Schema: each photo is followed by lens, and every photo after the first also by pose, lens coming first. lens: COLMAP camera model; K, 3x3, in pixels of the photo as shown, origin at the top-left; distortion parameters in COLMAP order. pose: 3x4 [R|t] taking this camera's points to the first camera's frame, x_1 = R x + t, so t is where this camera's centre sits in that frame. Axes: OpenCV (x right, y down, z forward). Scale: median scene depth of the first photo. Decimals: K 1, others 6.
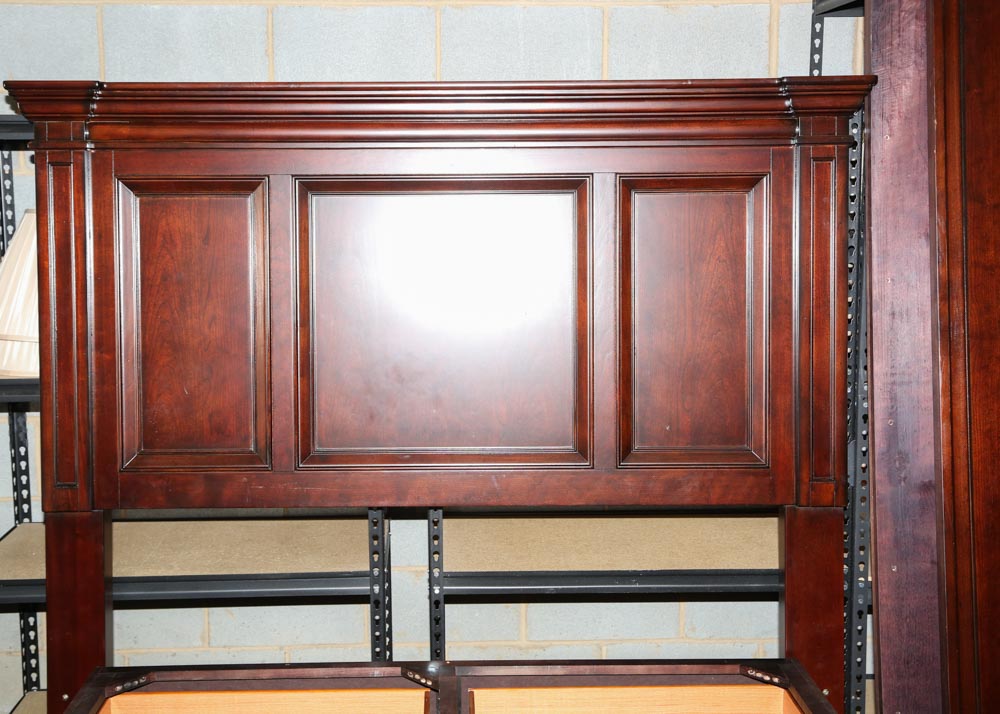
lens RADIAL K [[1329.9, 0, 463.5], [0, 1329.9, 342.4], [0, 0, 1]] dist [0.076156, 0.000000]
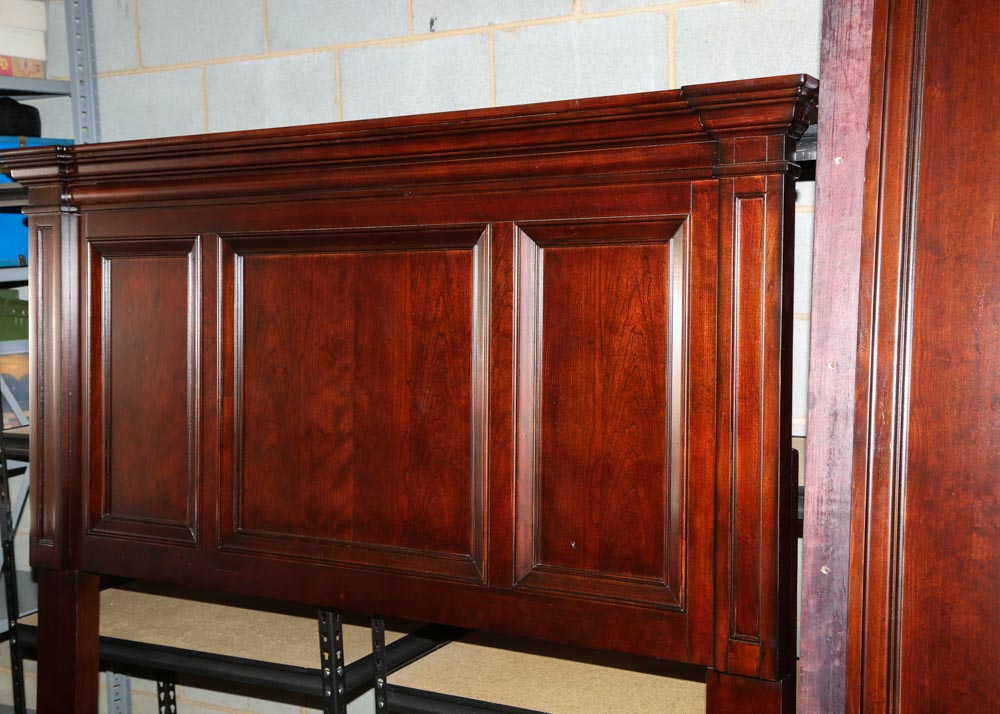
lens RADIAL K [[1313.0, 0, 504.9], [0, 1313.0, 364.7], [0, 0, 1]] dist [0.109966, 0.000000]
pose [[0.848451, 0.028401, -0.528511, 0.534127], [-0.033089, 0.999452, 0.000589, -0.041336], [0.528238, 0.016988, 0.848926, 0.324808]]
